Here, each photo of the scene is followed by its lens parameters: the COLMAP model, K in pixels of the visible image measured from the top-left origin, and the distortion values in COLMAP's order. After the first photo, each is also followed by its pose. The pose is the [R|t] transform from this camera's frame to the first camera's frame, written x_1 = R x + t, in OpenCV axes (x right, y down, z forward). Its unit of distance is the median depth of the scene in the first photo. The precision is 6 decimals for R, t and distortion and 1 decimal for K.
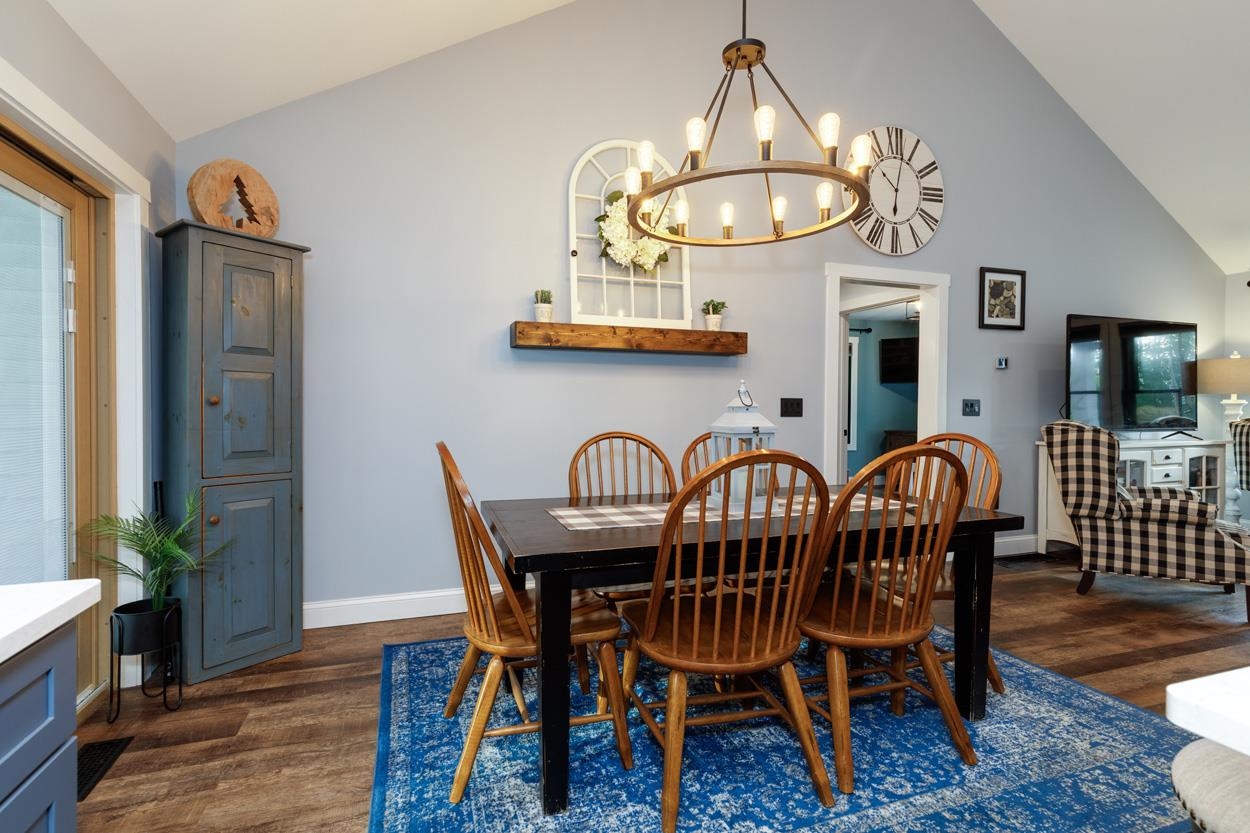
lens RADIAL K [[571.8, 0, 605.7], [0, 571.8, 415.1], [0, 0, 1]] dist [0.002915, 0.000241]
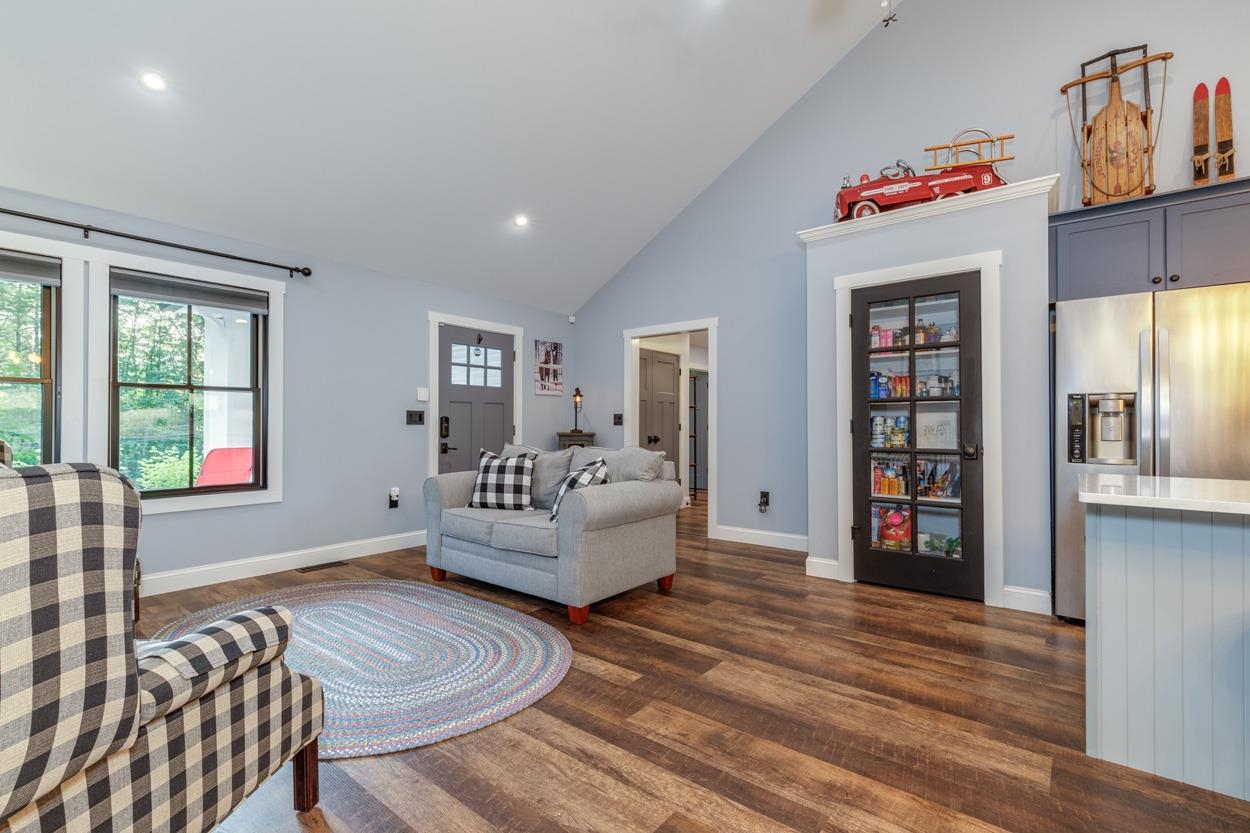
lens RADIAL K [[563.3, 0, 628.3], [0, 563.3, 413.1], [0, 0, 1]] dist [0.006711, -0.000609]
pose [[-0.552103, 0.012466, 0.833683, 0.462542], [0.009465, 0.999917, -0.008684, 0.002888], [-0.833722, 0.003097, -0.552175, 0.920694]]
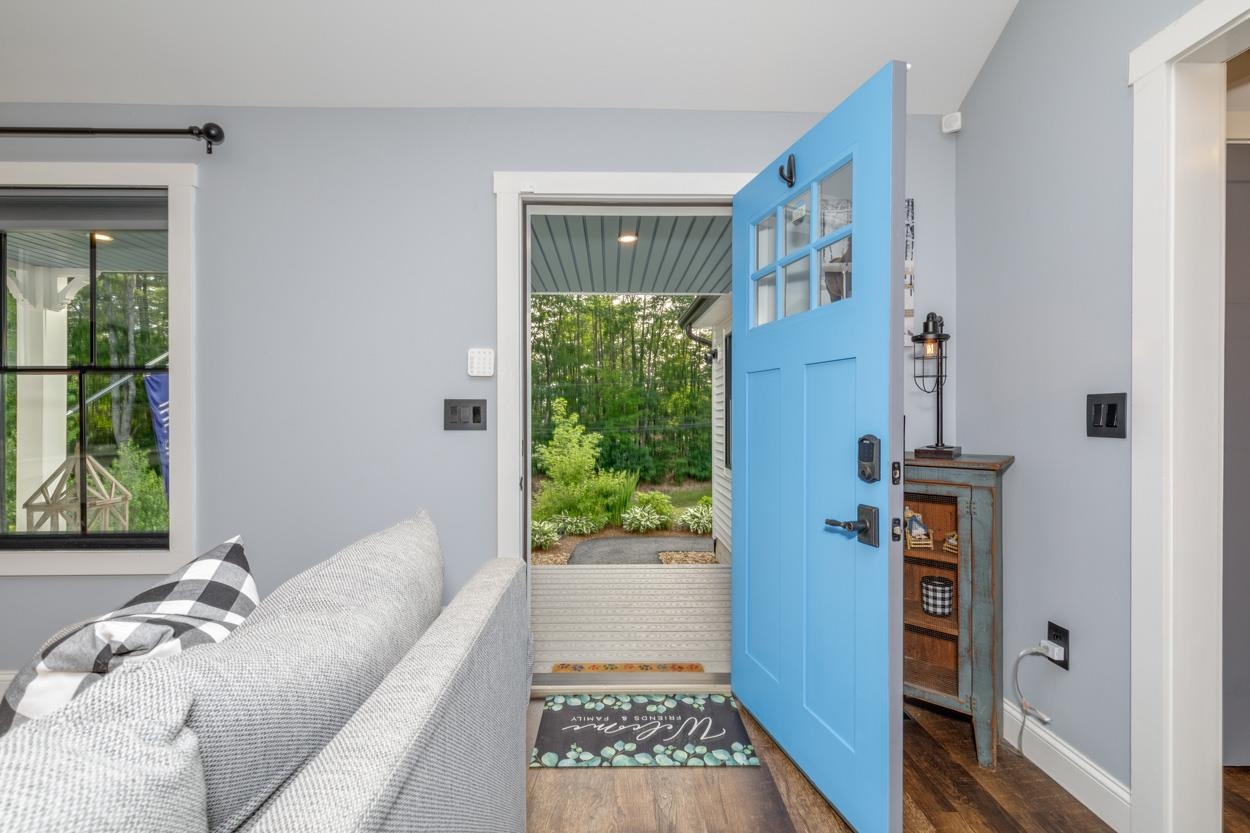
lens RADIAL K [[563.3, 0, 628.3], [0, 563.3, 413.1], [0, 0, 1]] dist [0.006711, -0.000609]
pose [[0.291533, -0.006415, 0.956539, 1.390309], [0.018896, 0.999821, 0.000947, -0.001829], [-0.956374, 0.017799, 0.291603, 0.215460]]
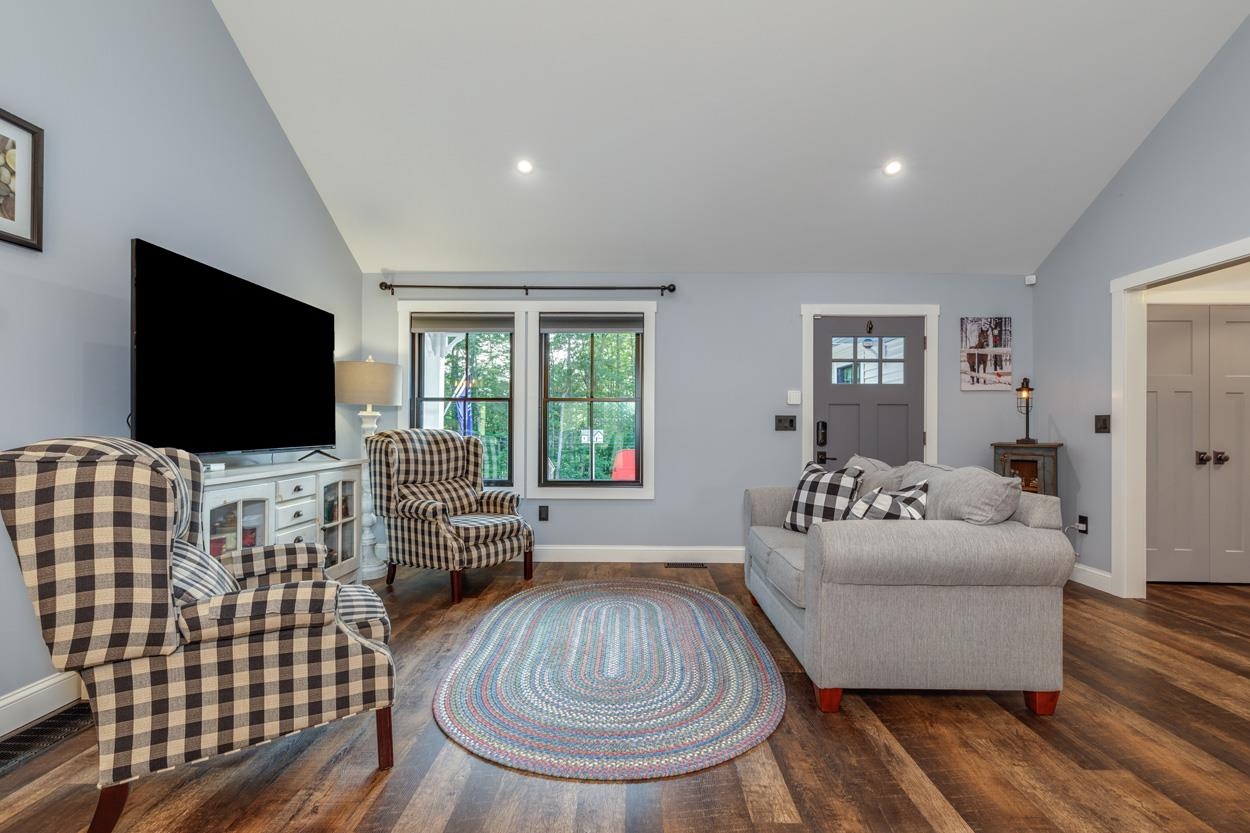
lens RADIAL K [[580.1, 0, 628.2], [0, 580.1, 423.3], [0, 0, 1]] dist [0.002850, -0.000114]
pose [[0.324783, 0.006454, 0.945767, 0.557008], [0.011409, 0.999877, -0.010741, 0.007958], [-0.945720, 0.014279, 0.324669, 0.490229]]
